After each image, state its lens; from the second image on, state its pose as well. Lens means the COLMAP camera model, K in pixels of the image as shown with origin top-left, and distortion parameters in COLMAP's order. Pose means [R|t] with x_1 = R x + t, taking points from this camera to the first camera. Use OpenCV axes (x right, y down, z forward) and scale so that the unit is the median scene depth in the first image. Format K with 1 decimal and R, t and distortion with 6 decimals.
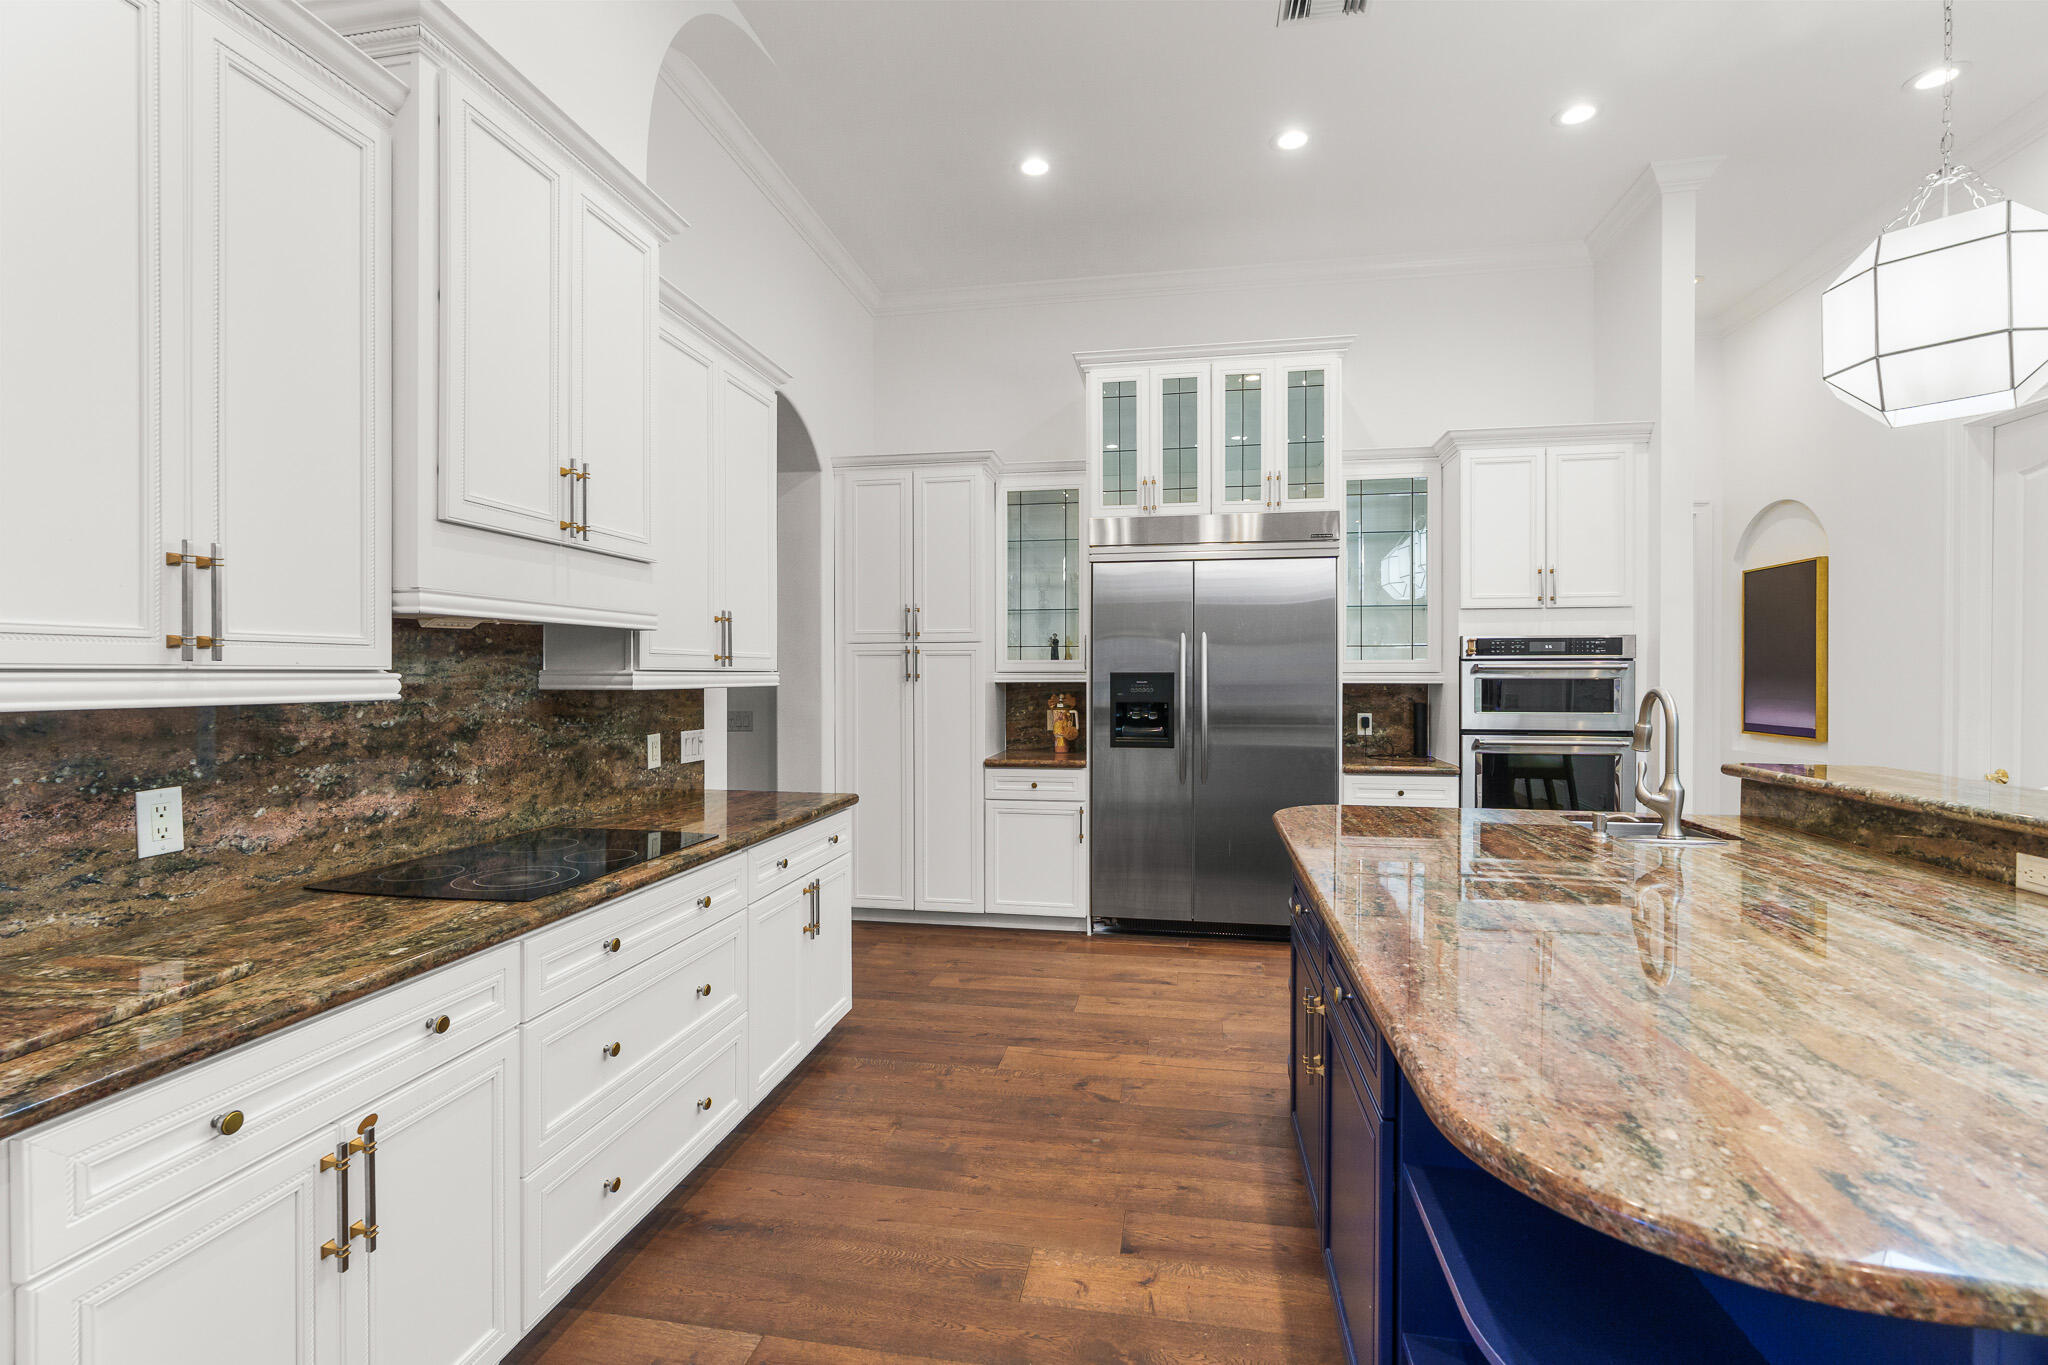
lens RADIAL K [[925.7, 0, 1021.8], [0, 925.7, 678.7], [0, 0, 1]] dist [-0.007168, 0.003574]
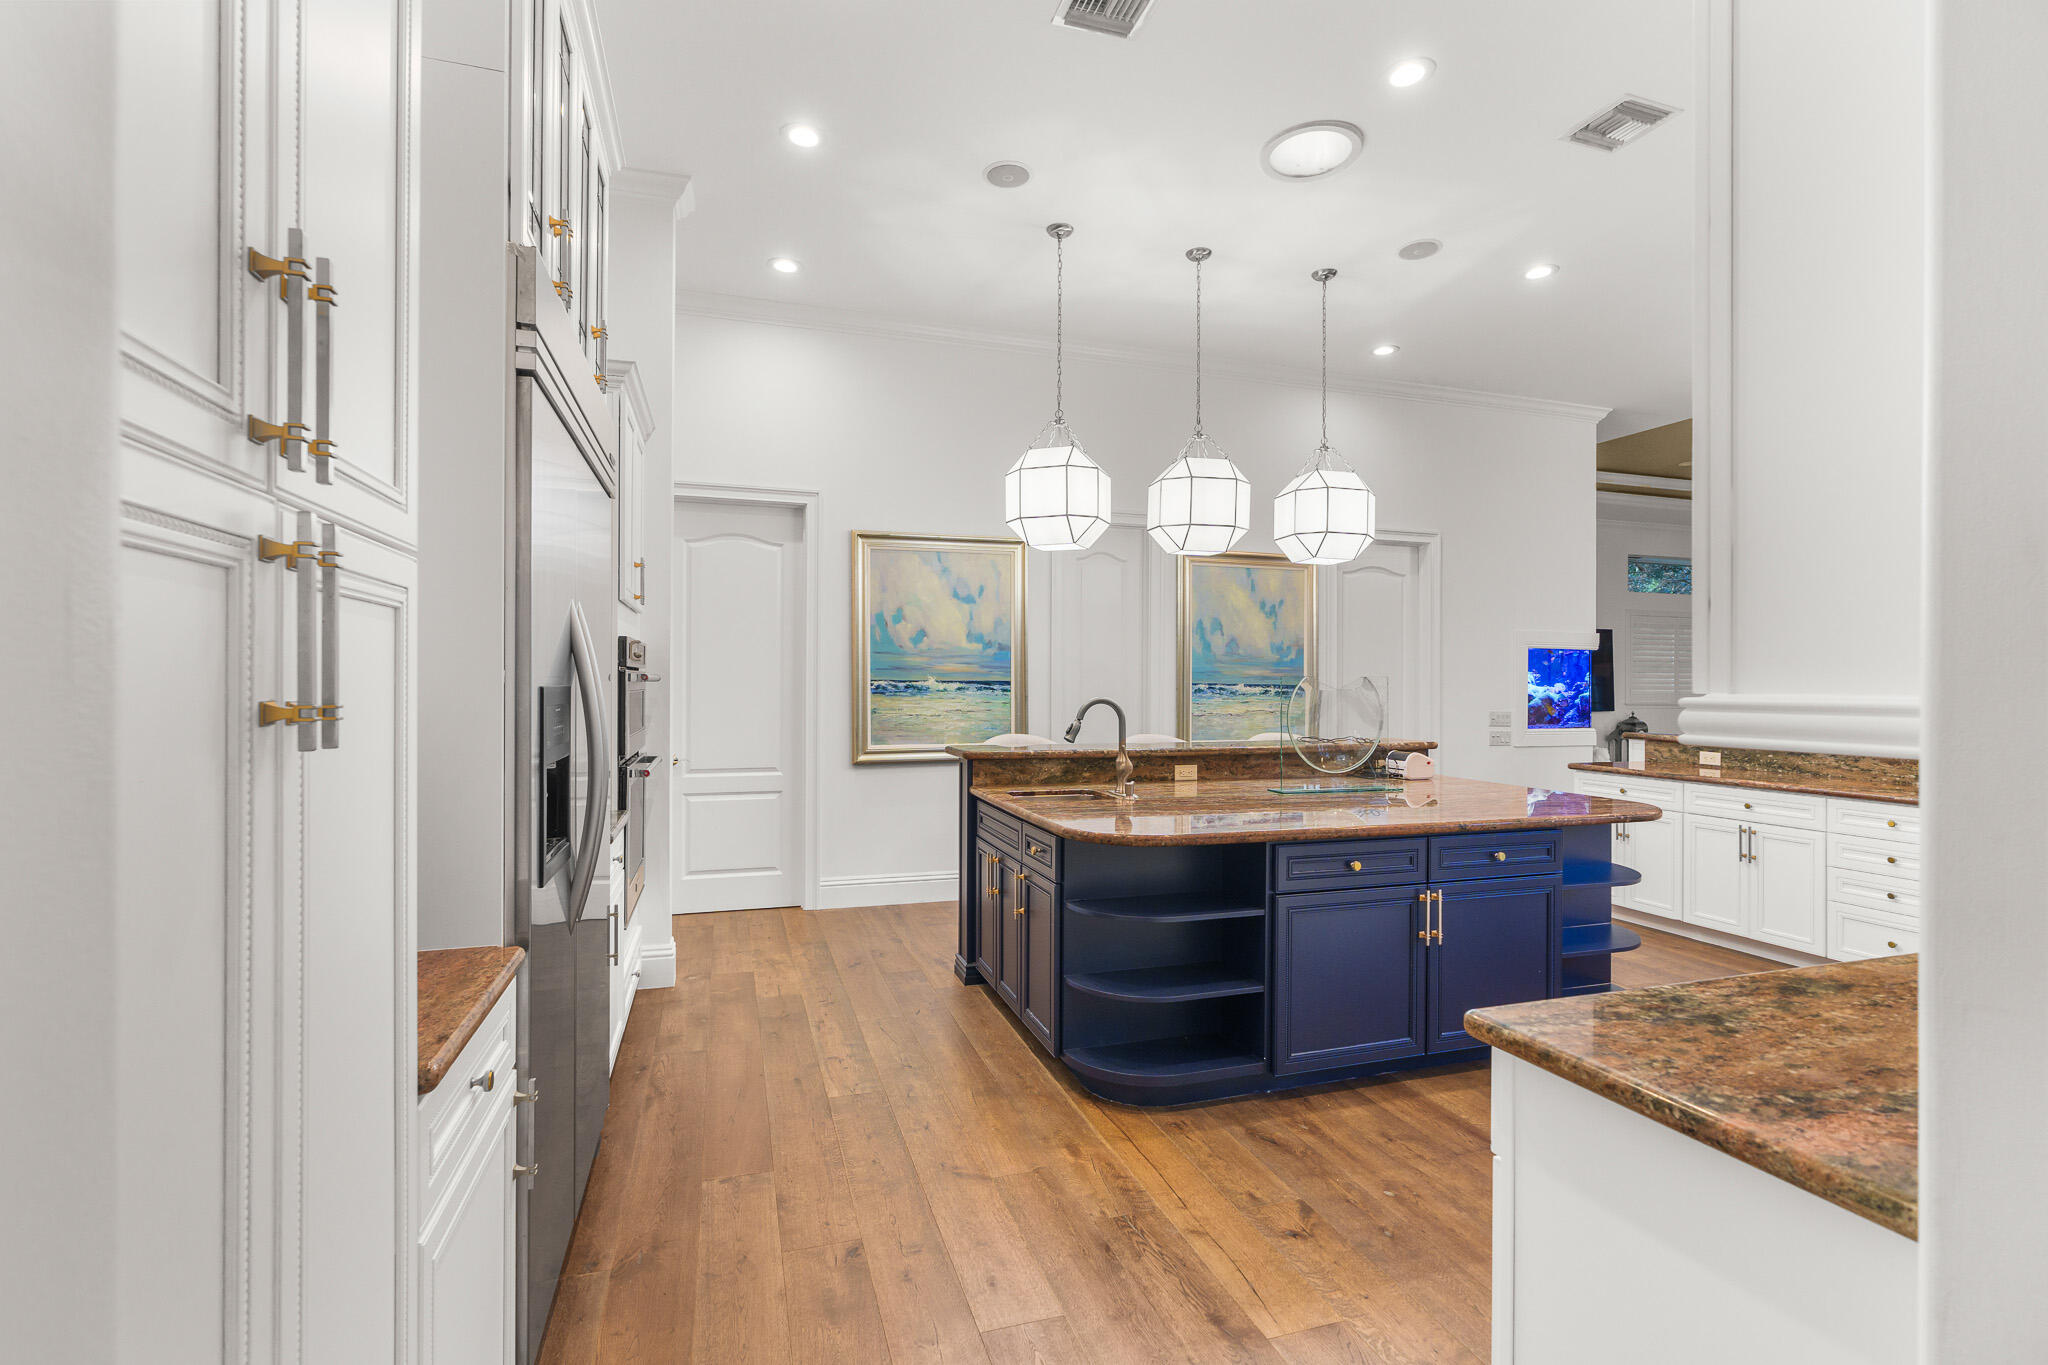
lens RADIAL K [[925.7, 0, 1021.8], [0, 925.7, 678.7], [0, 0, 1]] dist [-0.007168, 0.003574]
pose [[-0.465037, 0.001474, 0.885290, -0.384372], [0.003132, 0.999995, -0.000019, -0.013381], [-0.885285, 0.002764, -0.465040, 1.184272]]
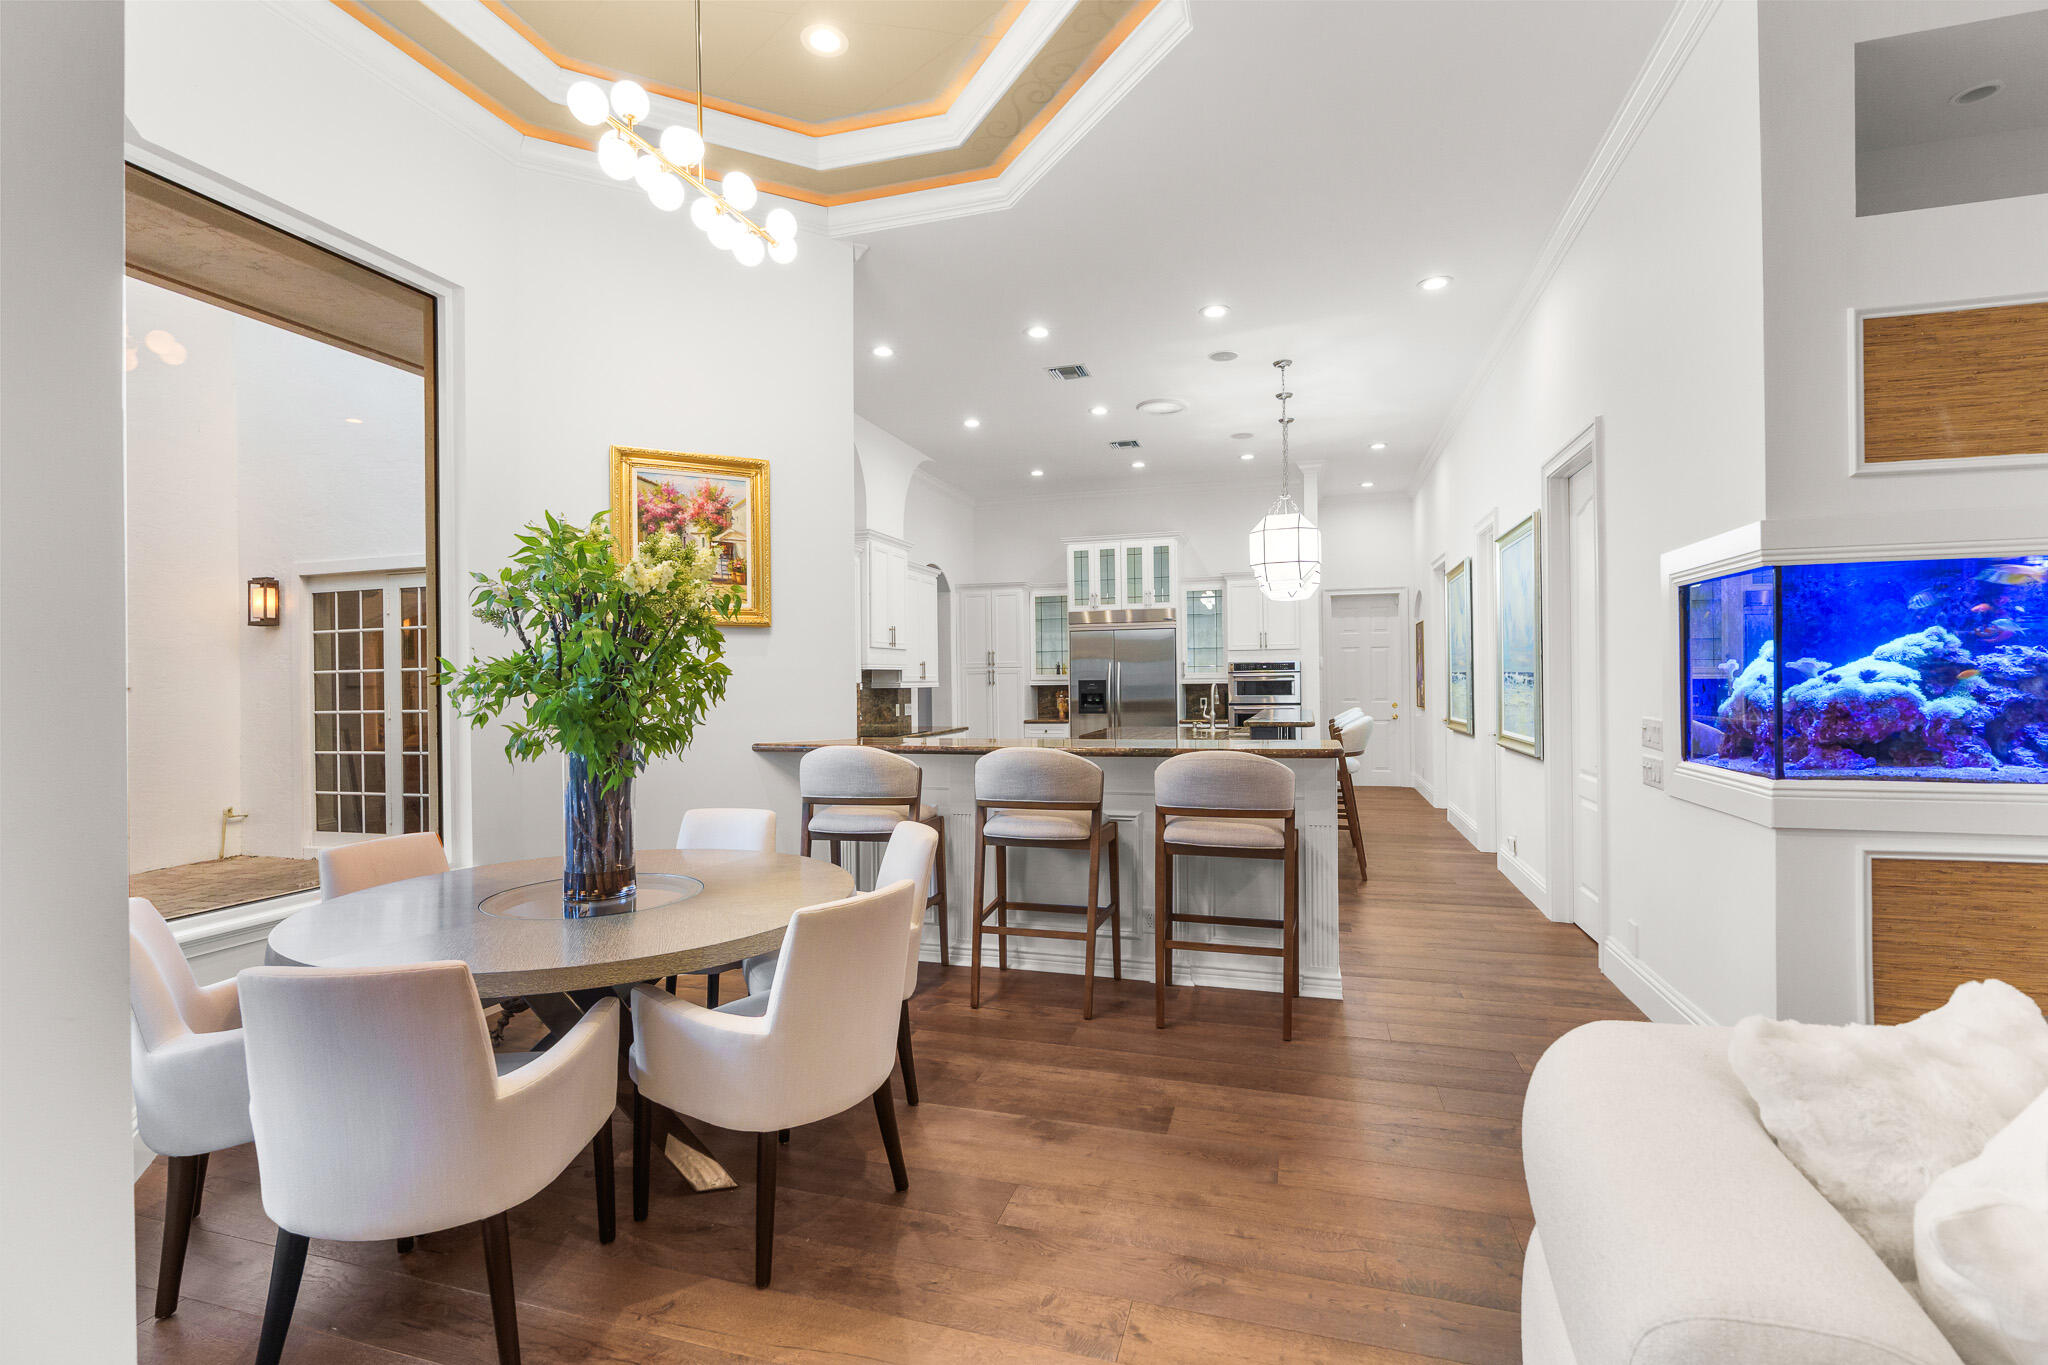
lens RADIAL K [[925.7, 0, 1021.8], [0, 925.7, 678.7], [0, 0, 1]] dist [-0.007168, 0.003574]
pose [[0.993526, -0.011916, -0.112976, 0.213912], [0.011054, 0.999905, -0.008259, 0.006667], [0.113063, 0.006957, 0.993563, -1.251277]]
